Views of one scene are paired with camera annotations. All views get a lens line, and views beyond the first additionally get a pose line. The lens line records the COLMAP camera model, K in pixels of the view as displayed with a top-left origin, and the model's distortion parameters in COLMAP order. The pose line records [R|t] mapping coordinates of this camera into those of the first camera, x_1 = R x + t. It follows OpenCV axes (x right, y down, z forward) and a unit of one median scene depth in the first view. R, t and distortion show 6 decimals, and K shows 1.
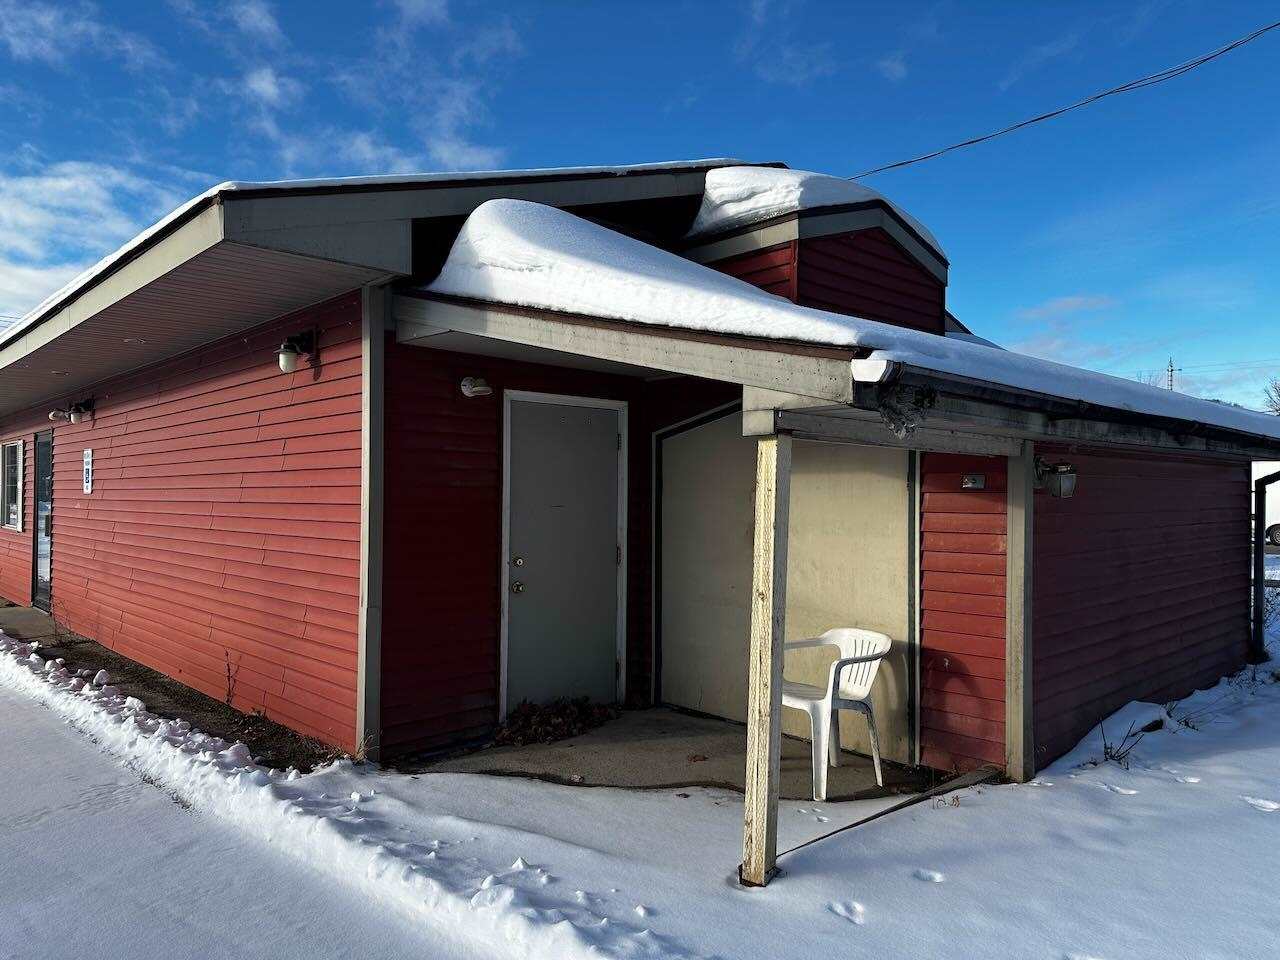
lens RADIAL K [[888.9, 0, 637.4], [0, 888.9, 477.8], [0, 0, 1]] dist [0.070334, -0.085765]
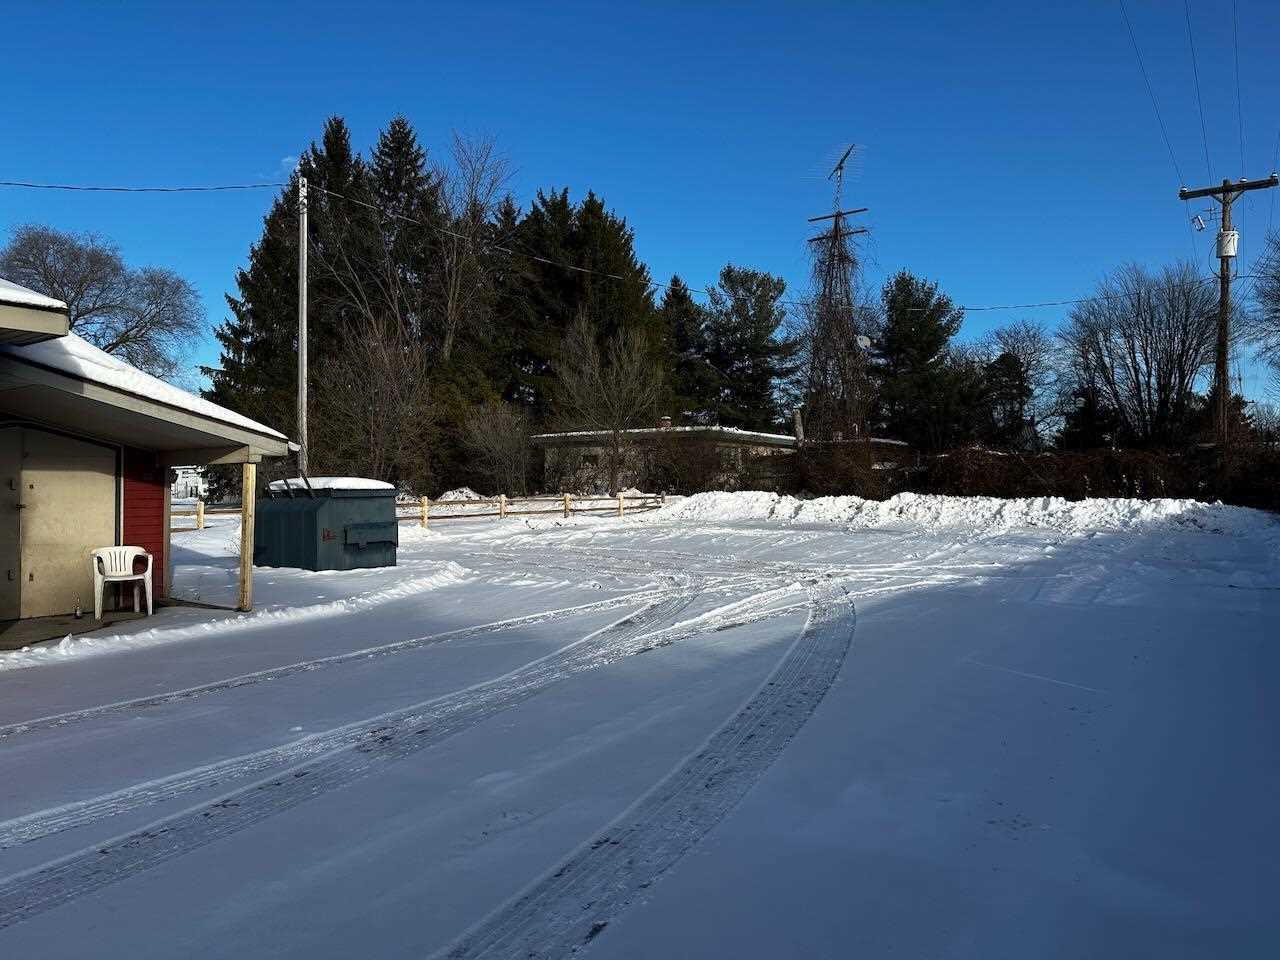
lens RADIAL K [[888.9, 0, 633.9], [0, 888.9, 482.5], [0, 0, 1]] dist [0.070334, -0.085765]
pose [[-0.204953, 0.011986, 0.978698, -2.279009], [-0.016054, 0.999749, -0.015606, 0.035338], [-0.978640, -0.018910, -0.204709, 0.256621]]
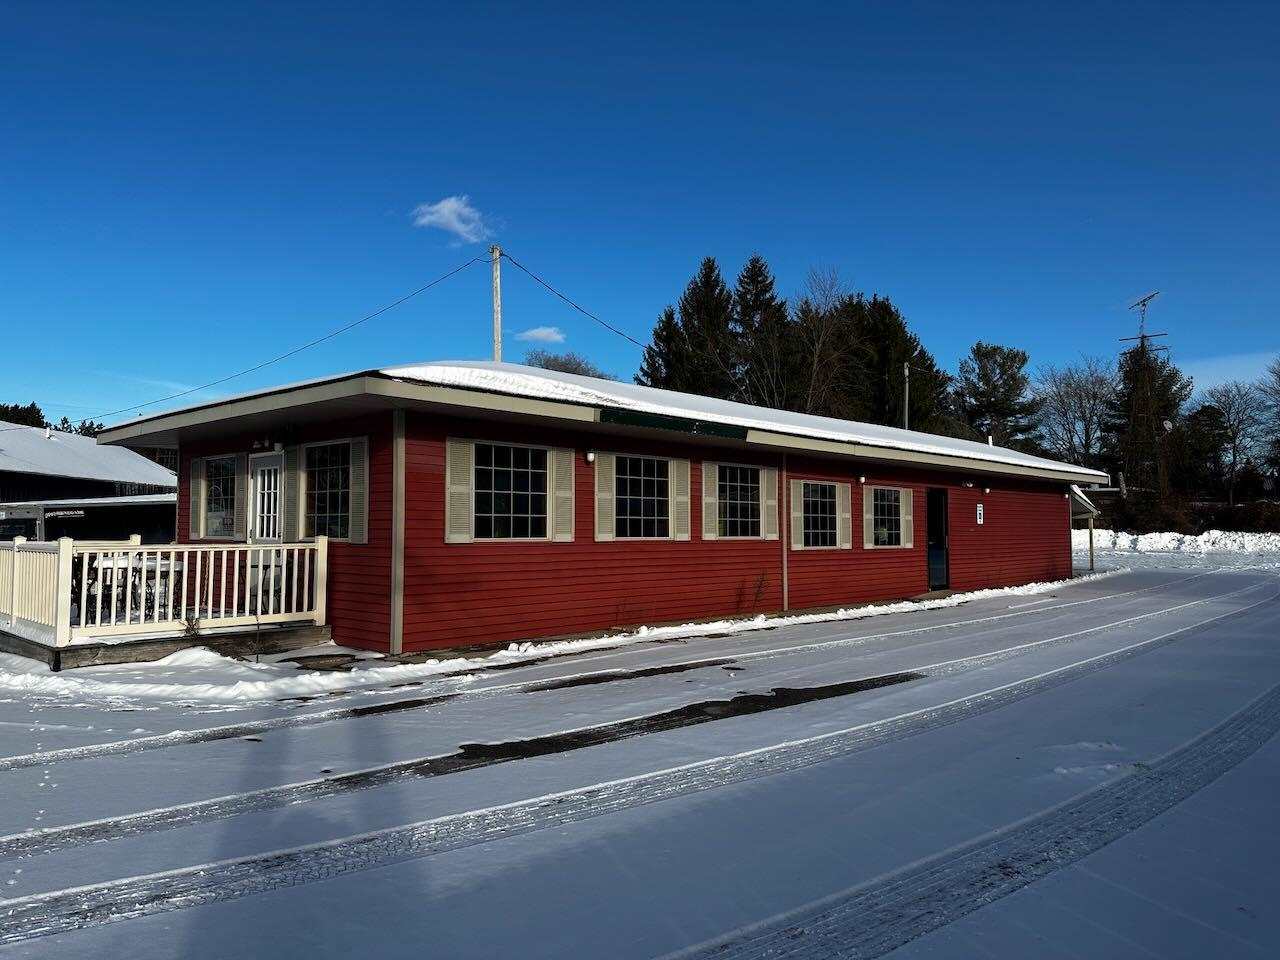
lens RADIAL K [[888.9, 0, 634.4], [0, 888.9, 484.0], [0, 0, 1]] dist [0.070334, -0.085765]
pose [[-0.073696, 0.051159, 0.995968, -4.920724], [-0.019534, 0.998418, -0.052731, 0.097088], [-0.997089, -0.023341, -0.072580, 3.205888]]
